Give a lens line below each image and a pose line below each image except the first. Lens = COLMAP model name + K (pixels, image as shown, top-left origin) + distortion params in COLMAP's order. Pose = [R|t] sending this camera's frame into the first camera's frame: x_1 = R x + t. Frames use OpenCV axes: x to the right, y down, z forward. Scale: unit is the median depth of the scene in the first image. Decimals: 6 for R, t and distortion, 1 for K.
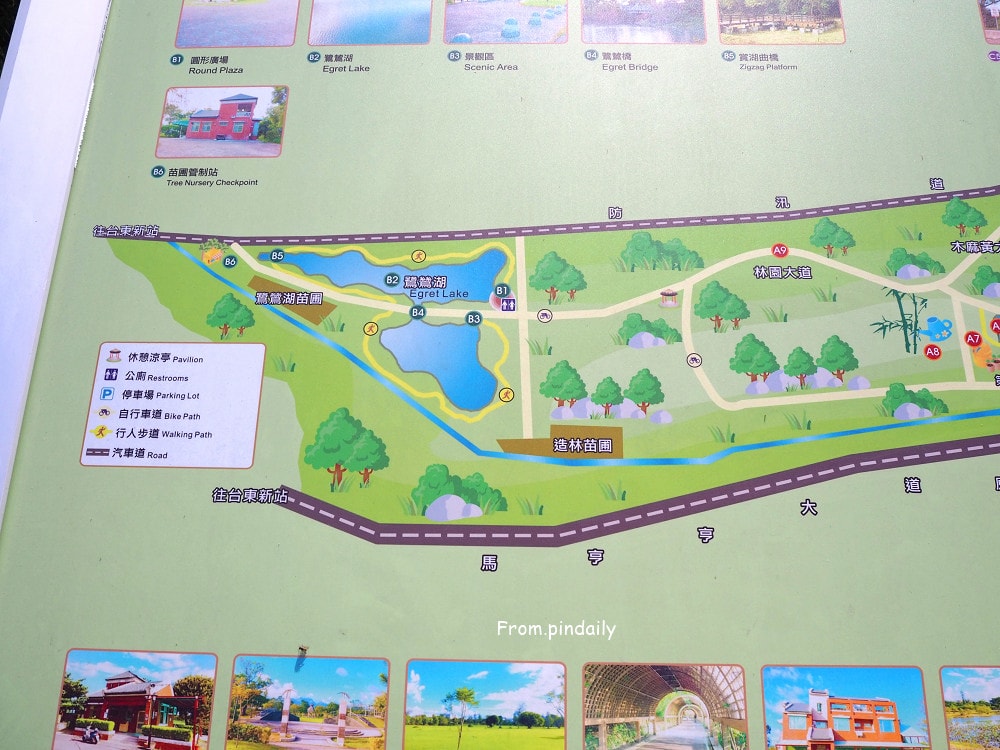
lens RADIAL K [[838.3, 0, 499.7], [0, 838.3, 373.0], [0, 0, 1]] dist [-0.050731, 0.018436]
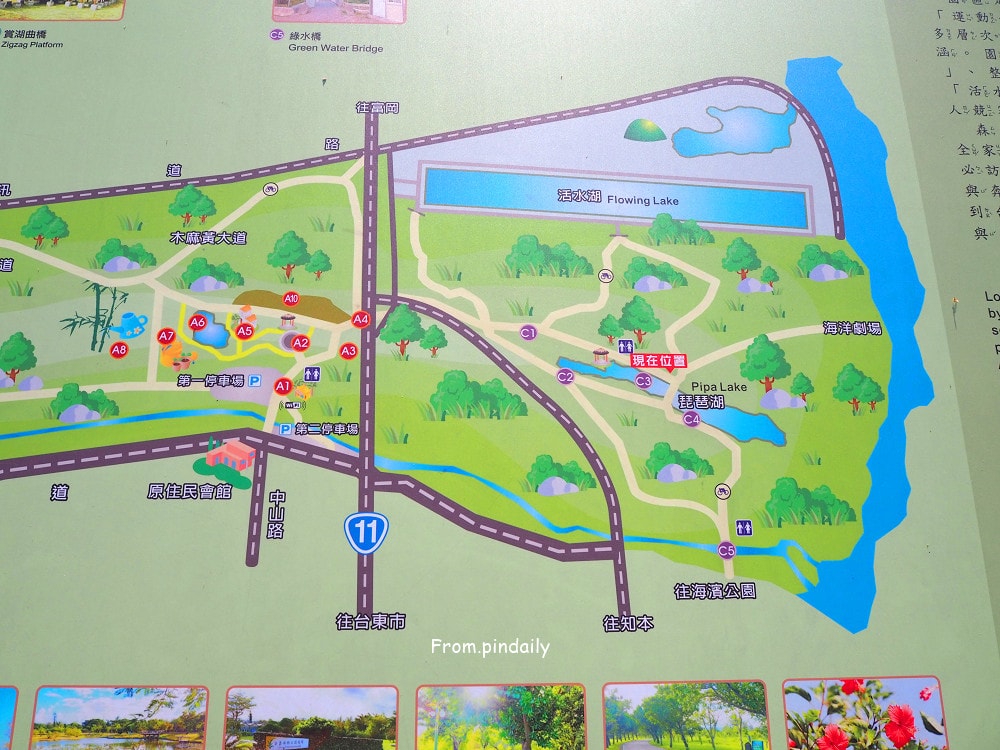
lens RADIAL K [[838.3, 0, 500.4], [0, 838.3, 375.7], [0, 0, 1]] dist [-0.050731, 0.018436]
pose [[0.996643, -0.000319, 0.081871, 0.872309], [-0.001392, 0.999782, 0.020832, -0.016421], [-0.081859, -0.020876, 0.996425, 0.025564]]
